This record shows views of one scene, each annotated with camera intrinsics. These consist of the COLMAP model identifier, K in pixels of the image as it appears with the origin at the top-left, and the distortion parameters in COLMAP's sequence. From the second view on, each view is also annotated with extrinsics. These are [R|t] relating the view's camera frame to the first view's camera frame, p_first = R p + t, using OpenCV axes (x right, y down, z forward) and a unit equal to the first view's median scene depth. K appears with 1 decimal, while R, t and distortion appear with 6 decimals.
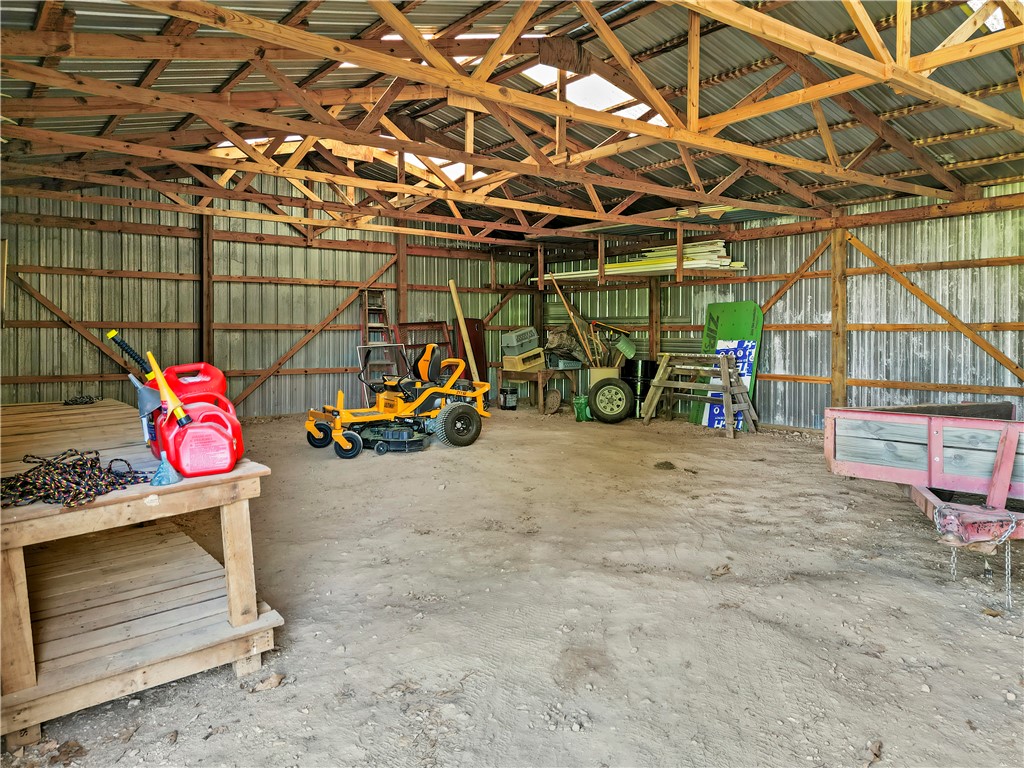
lens RADIAL K [[730.6, 0, 513.3], [0, 730.6, 330.1], [0, 0, 1]] dist [0.067131, -0.063729]
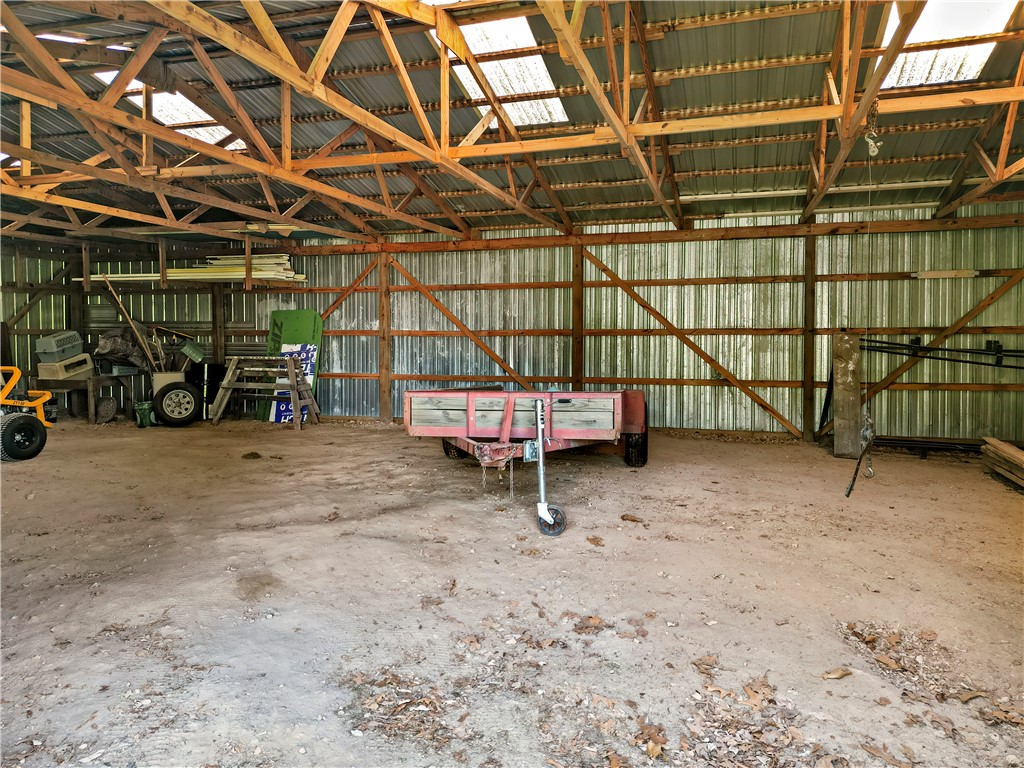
lens RADIAL K [[730.6, 0, 513.3], [0, 730.6, 330.1], [0, 0, 1]] dist [0.067131, -0.063729]
pose [[0.810105, 0.005214, 0.586262, -0.108878], [-0.002414, 0.999982, -0.005558, -0.002553], [-0.586280, 0.003087, 0.810103, -0.126006]]
